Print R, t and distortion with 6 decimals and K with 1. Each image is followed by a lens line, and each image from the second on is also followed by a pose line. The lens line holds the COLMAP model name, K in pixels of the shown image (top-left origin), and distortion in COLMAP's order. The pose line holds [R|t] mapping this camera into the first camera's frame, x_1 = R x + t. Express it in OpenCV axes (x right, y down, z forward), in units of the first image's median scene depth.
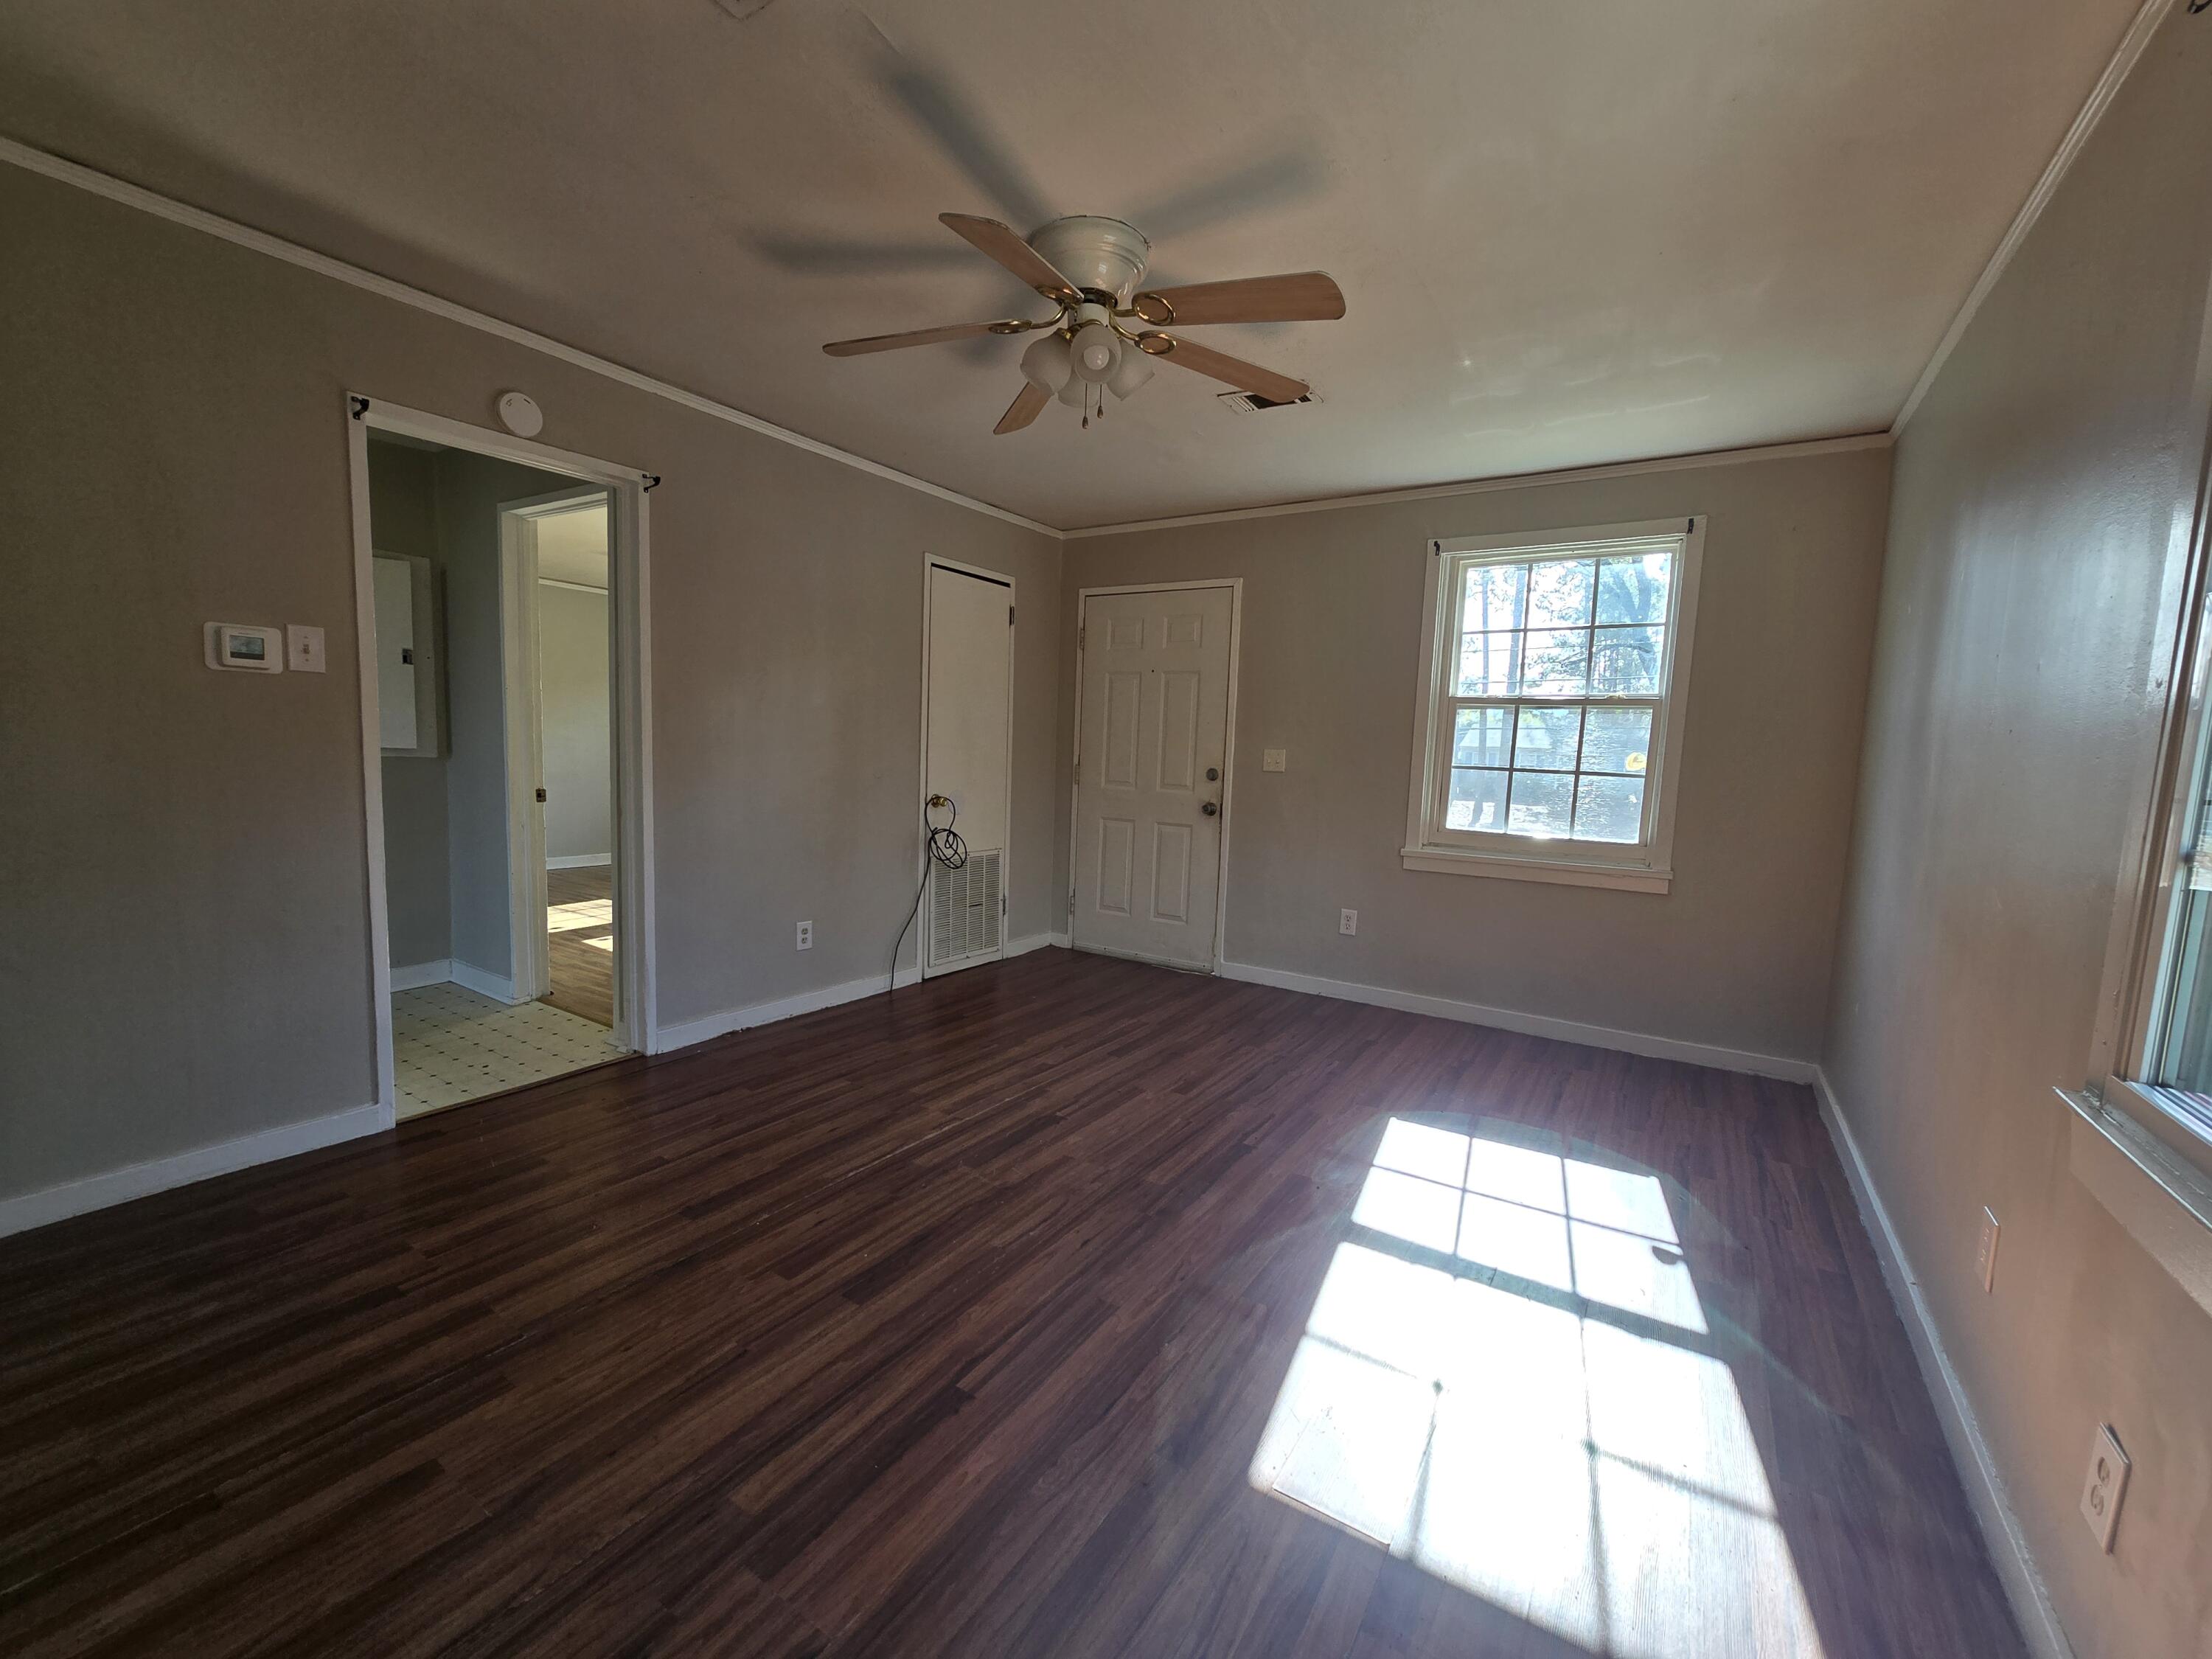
lens RADIAL K [[901.5, 0, 1106.9], [0, 901.5, 838.8], [0, 0, 1]] dist [-0.001543, 0.000780]
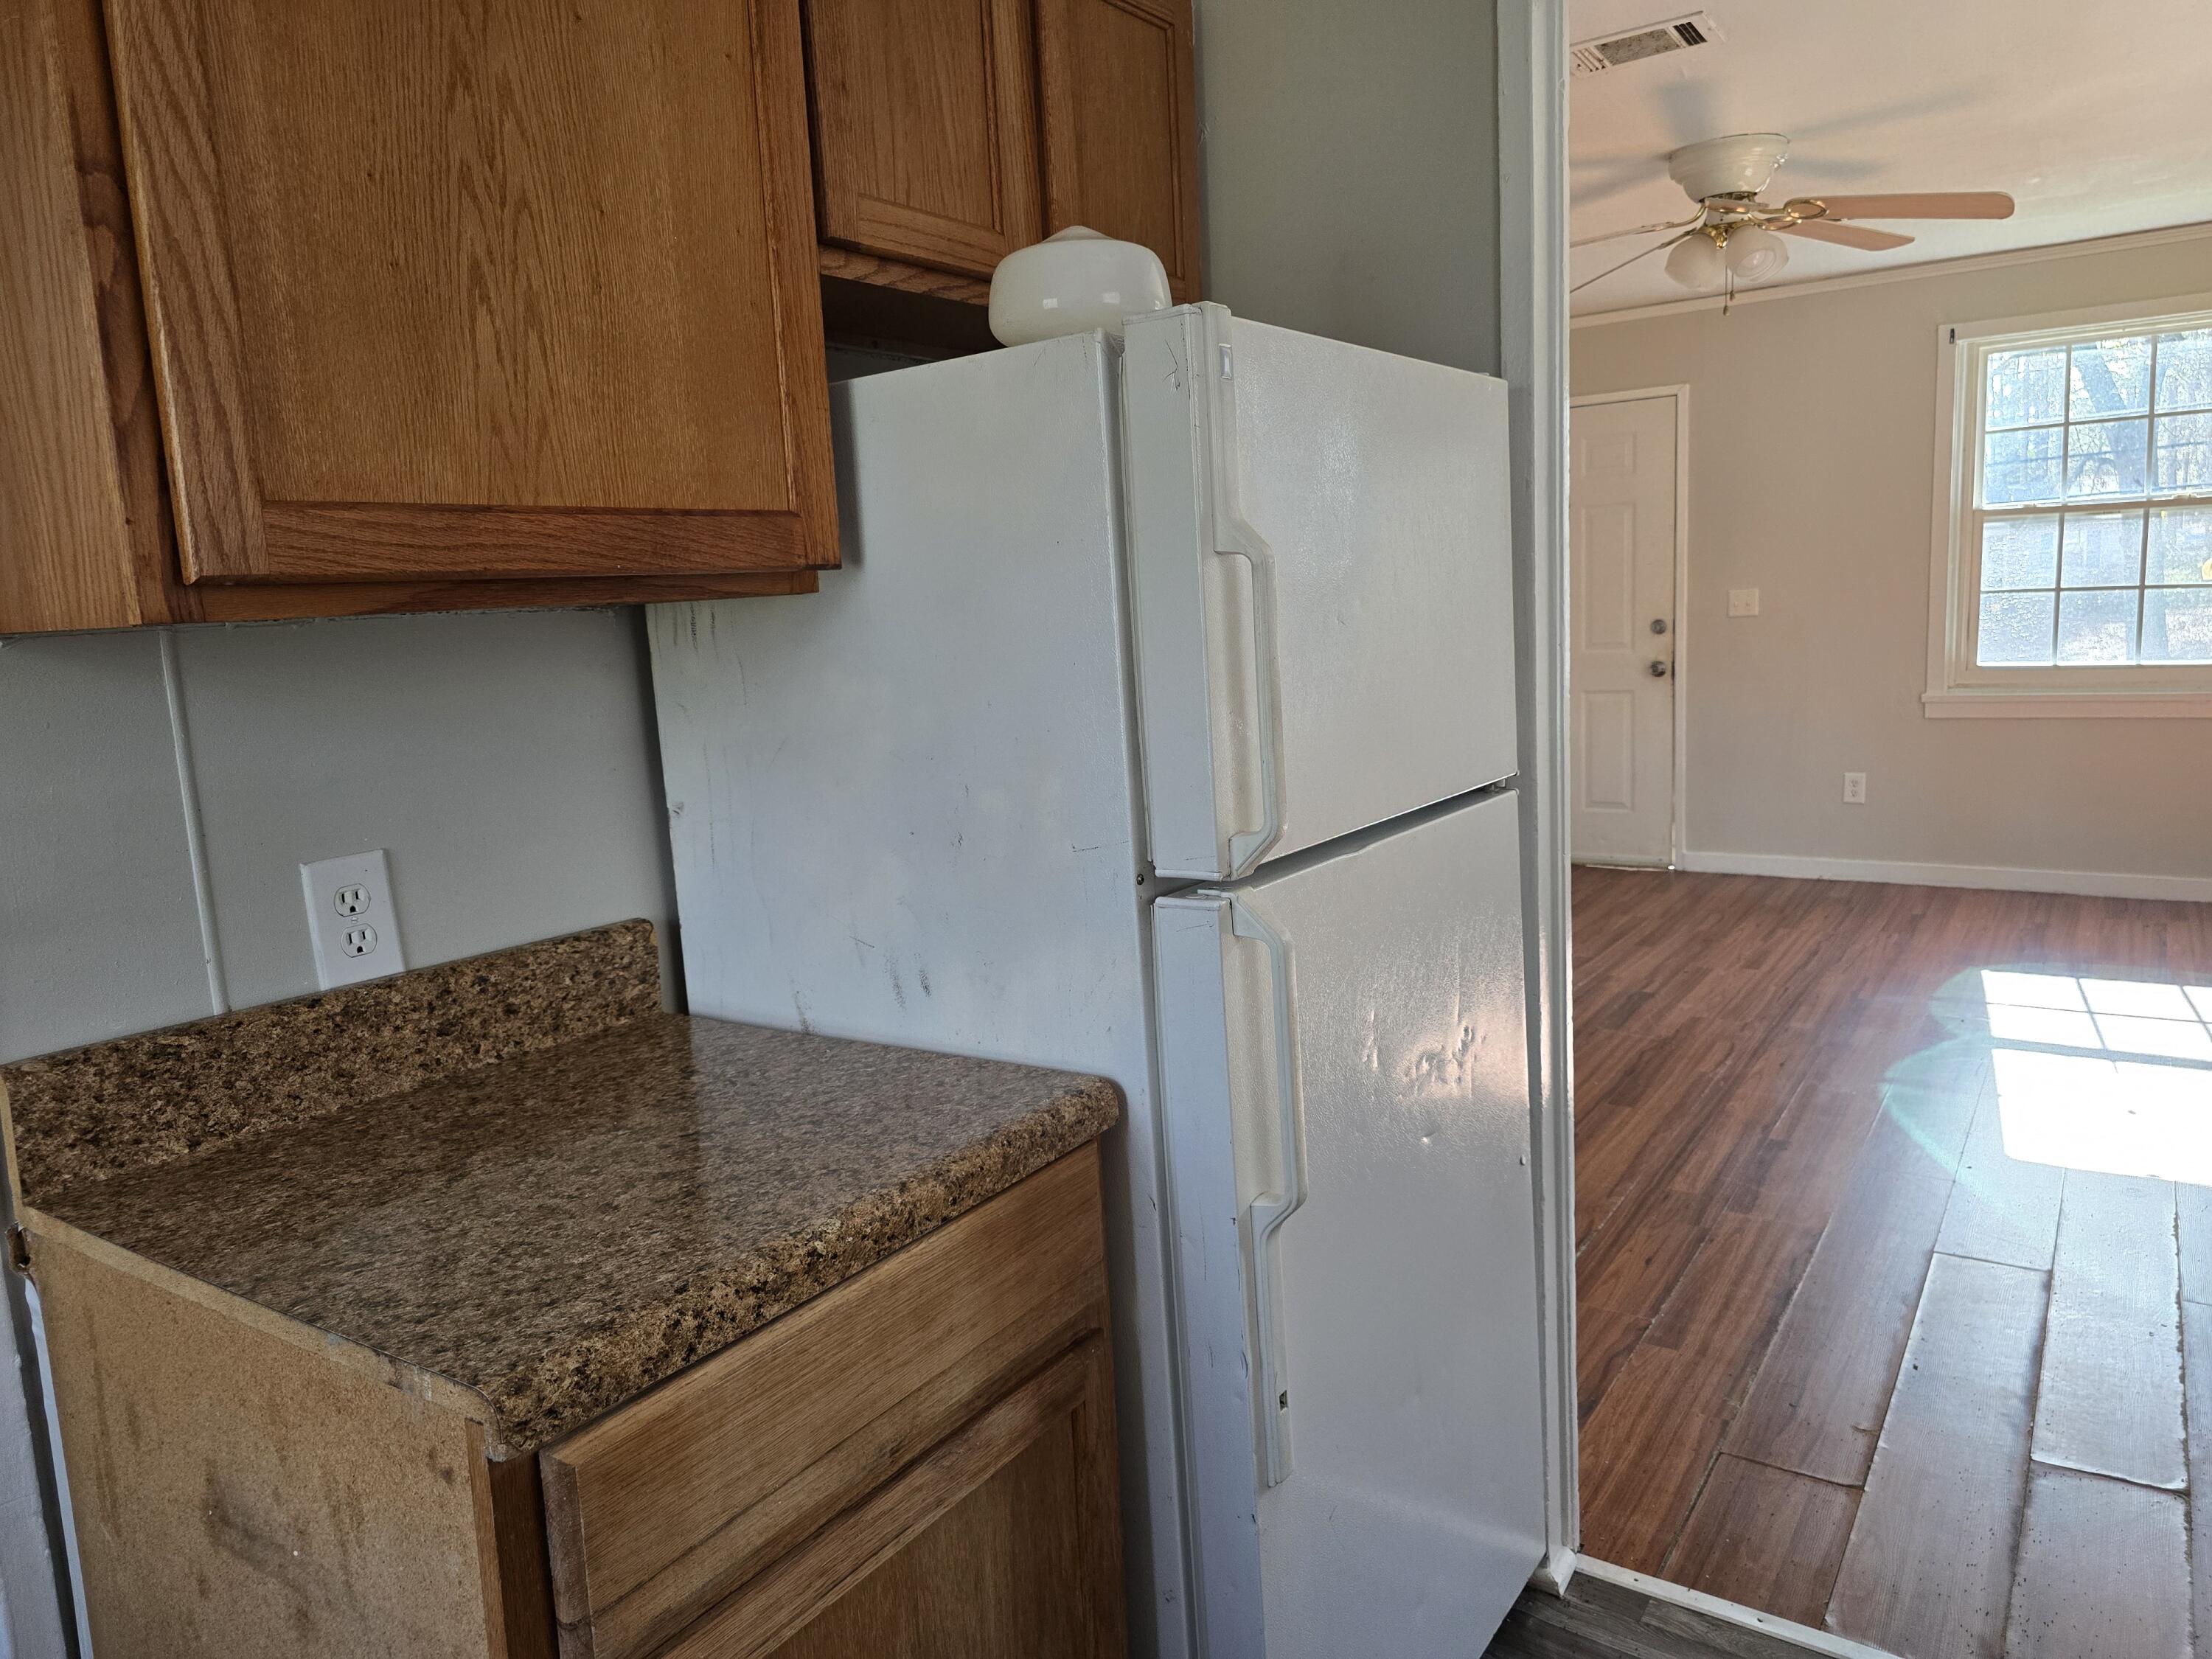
lens RADIAL K [[1465.0, 0, 1104.5], [0, 1465.0, 812.9], [0, 0, 1]] dist [0.034002, -0.046823]
pose [[0.995141, -0.083336, -0.052441, -0.389713], [0.085630, 0.995393, 0.043141, -0.003728], [0.048604, -0.047422, 0.997692, -0.440254]]
